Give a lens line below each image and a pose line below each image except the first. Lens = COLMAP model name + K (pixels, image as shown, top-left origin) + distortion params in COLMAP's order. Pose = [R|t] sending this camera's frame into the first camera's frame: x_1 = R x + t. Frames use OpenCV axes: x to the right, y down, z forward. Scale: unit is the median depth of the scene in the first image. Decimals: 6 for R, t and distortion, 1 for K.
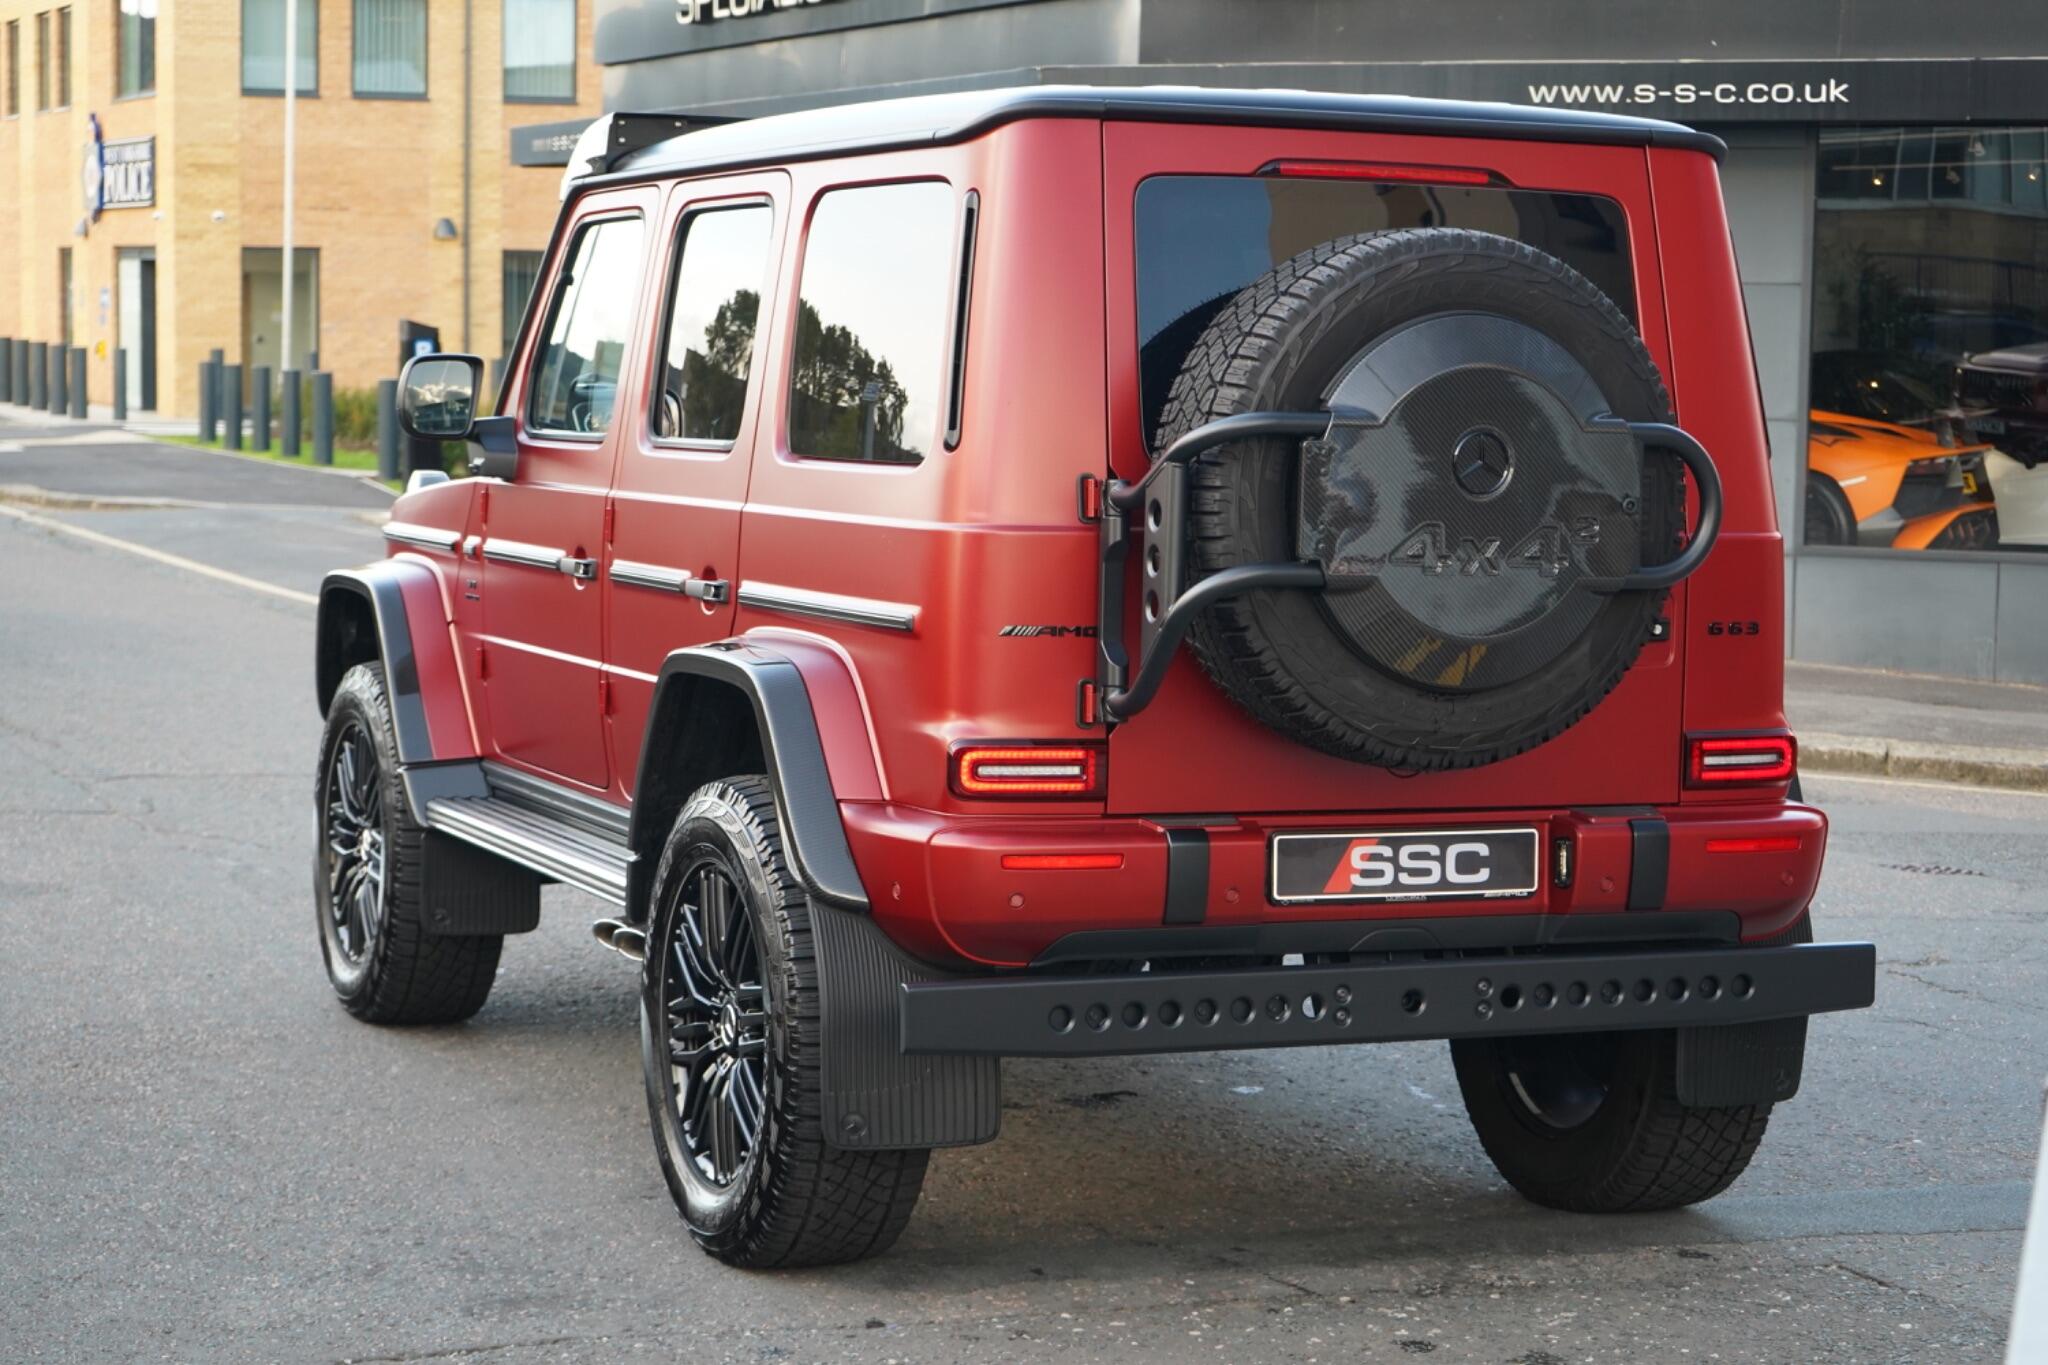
lens RADIAL K [[4103.6, 0, 992.4], [0, 4103.6, 497.7], [0, 0, 1]] dist [0.013163, 0.458088]
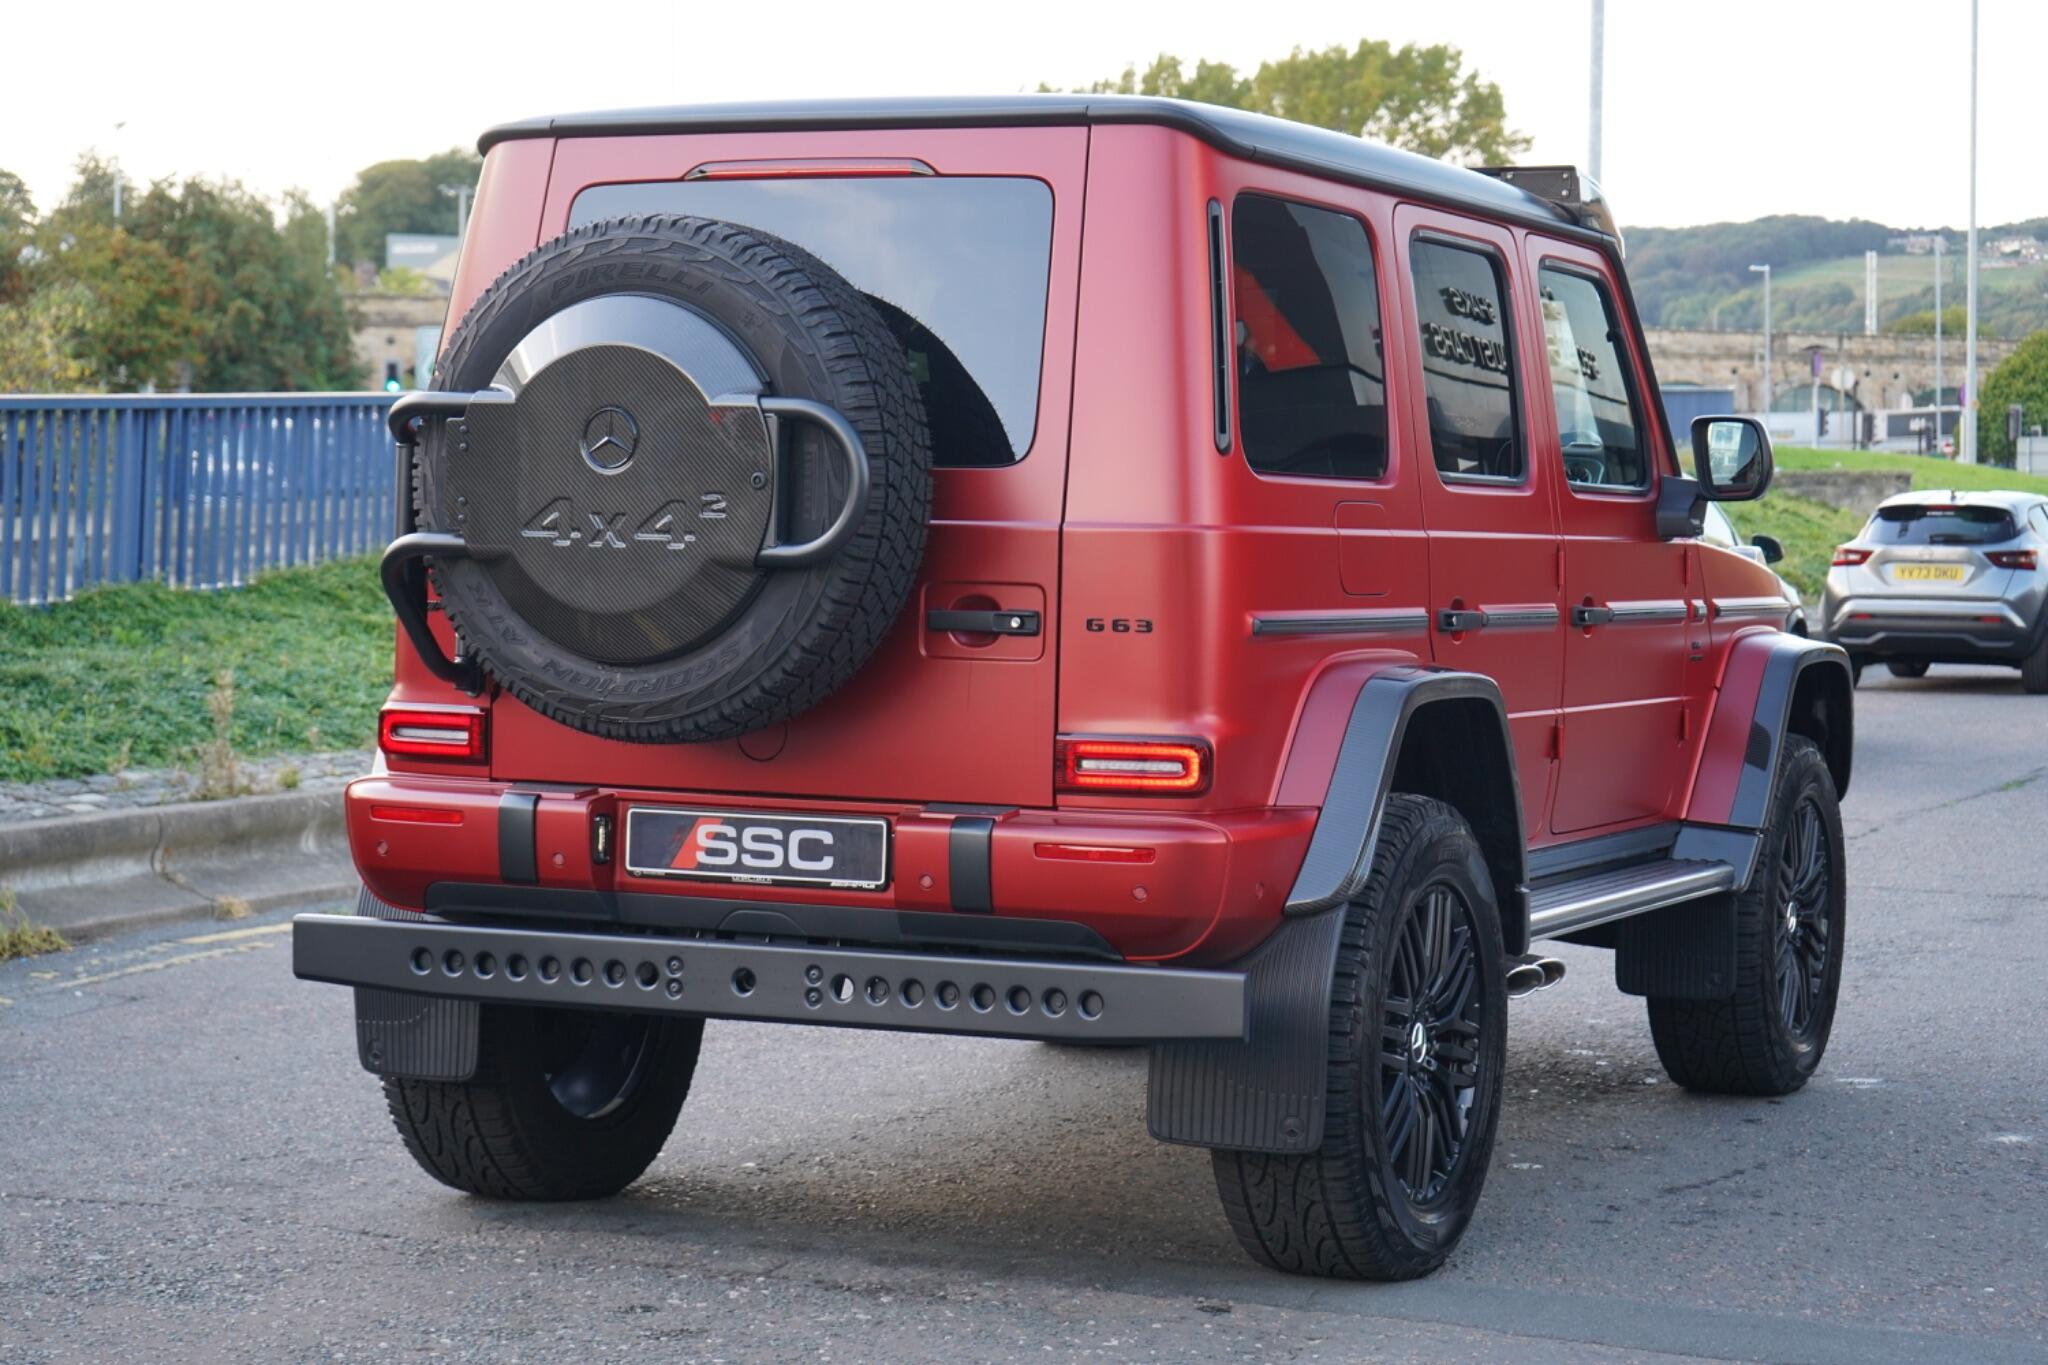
lens RADIAL K [[4207.5, 0, 1021.6], [0, 4207.5, 489.5], [0, 0, 1]] dist [-0.093032, 0.358900]
pose [[0.690922, -0.015135, -0.722771, 0.742645], [-0.025298, 0.998662, -0.045096, 0.038430], [0.722486, 0.049443, 0.689615, 0.271630]]
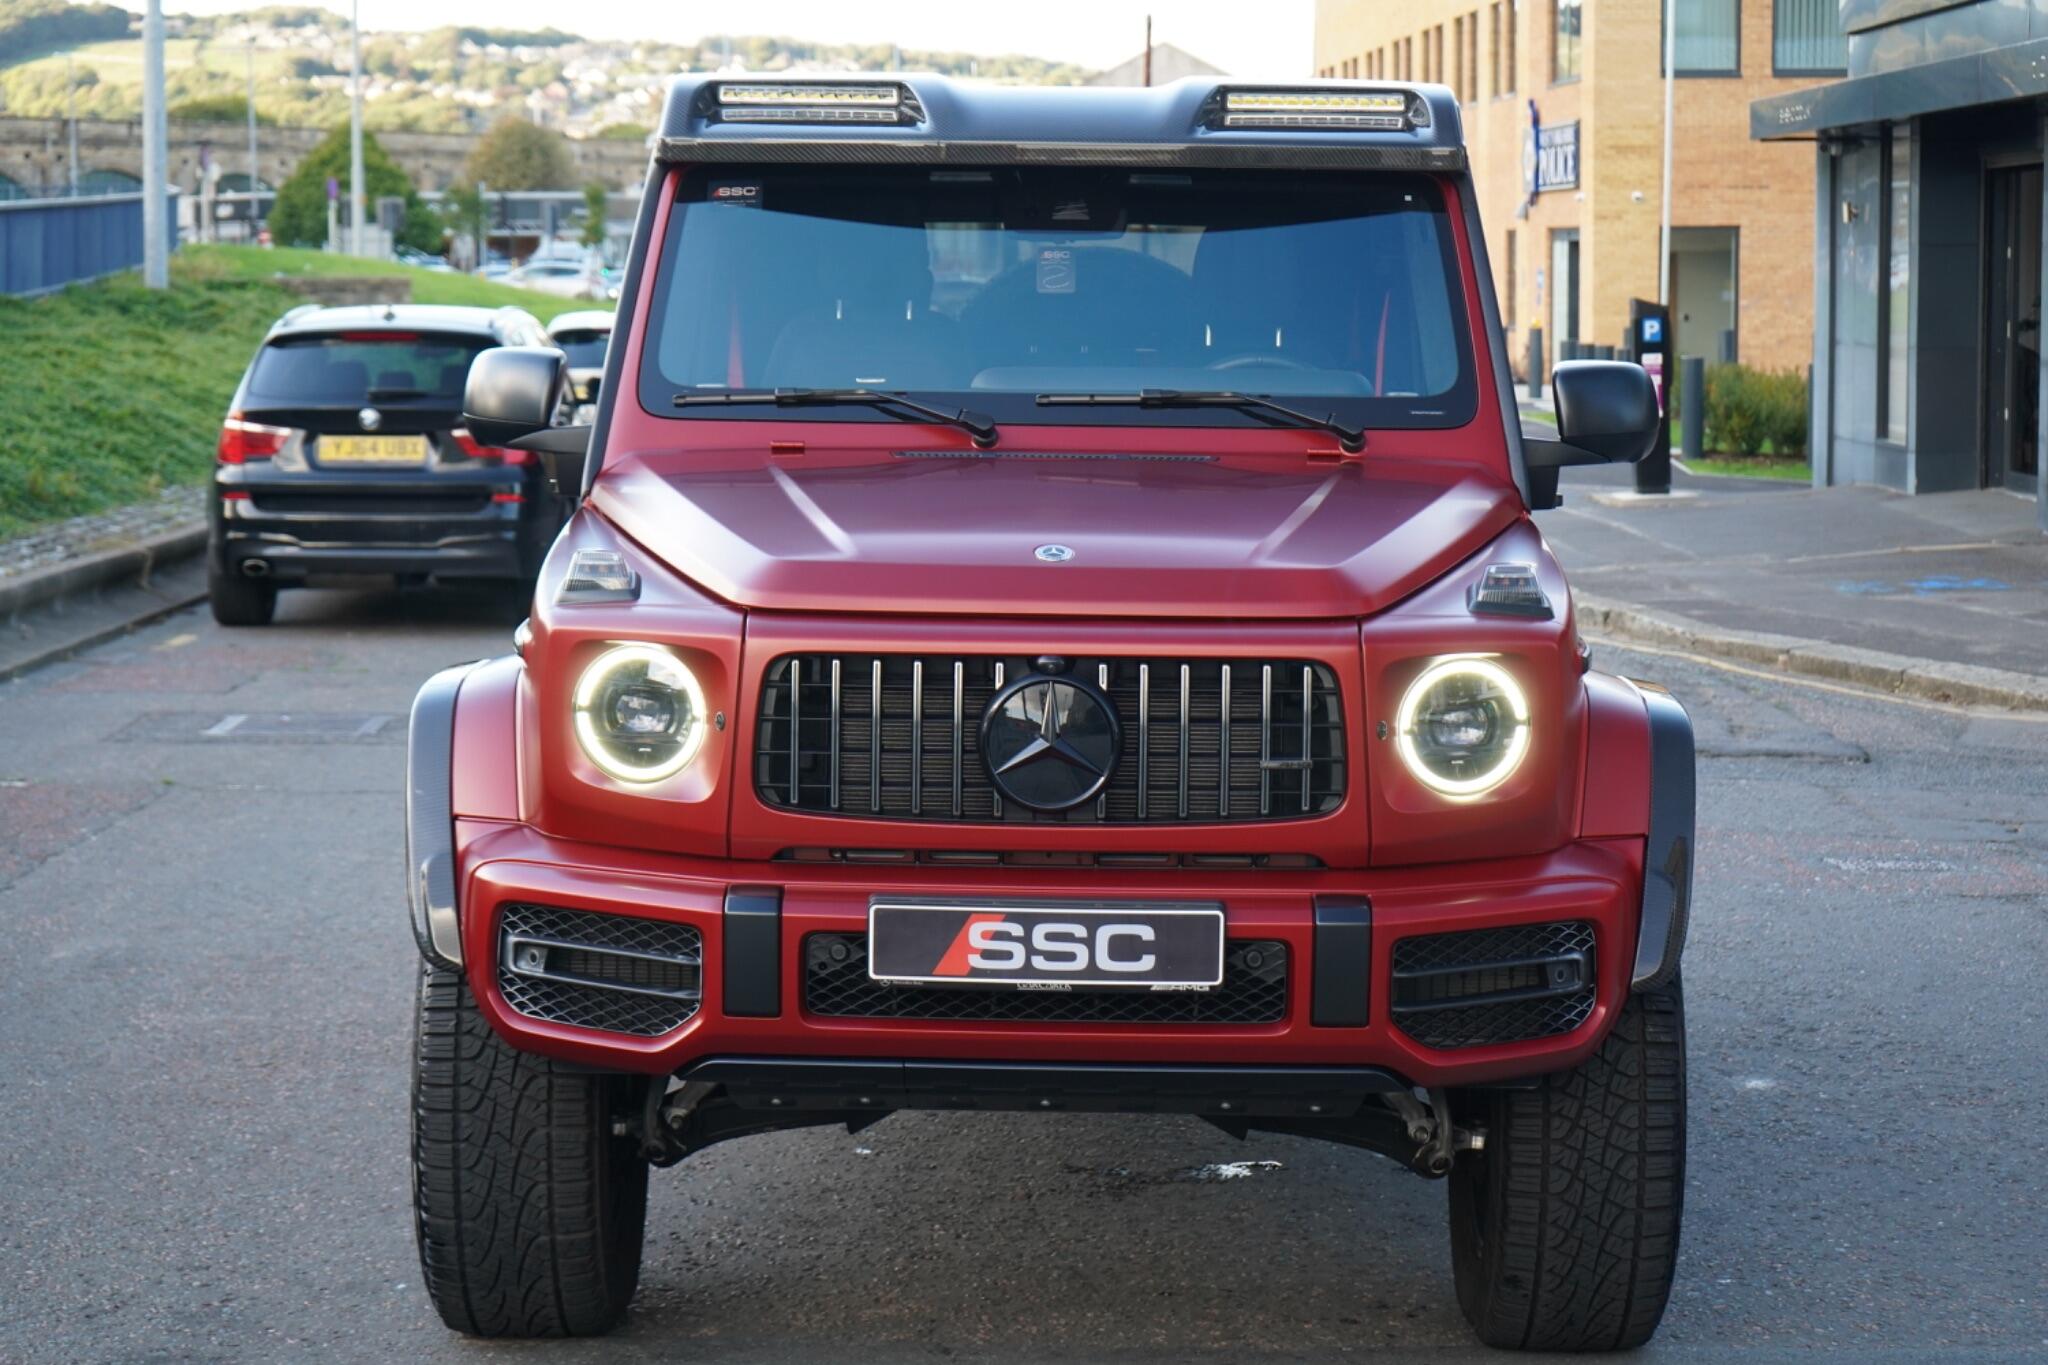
lens RADIAL K [[3975.1, 0, 1024.0], [0, 3975.1, 682.5], [0, 0, 1]] dist [-0.044854, 0.141881]
pose [[0.925860, 0.023482, -0.377137, 0.336275], [-0.003258, 0.998526, 0.054175, -0.008165], [0.377853, -0.048929, 0.924572, 0.197931]]
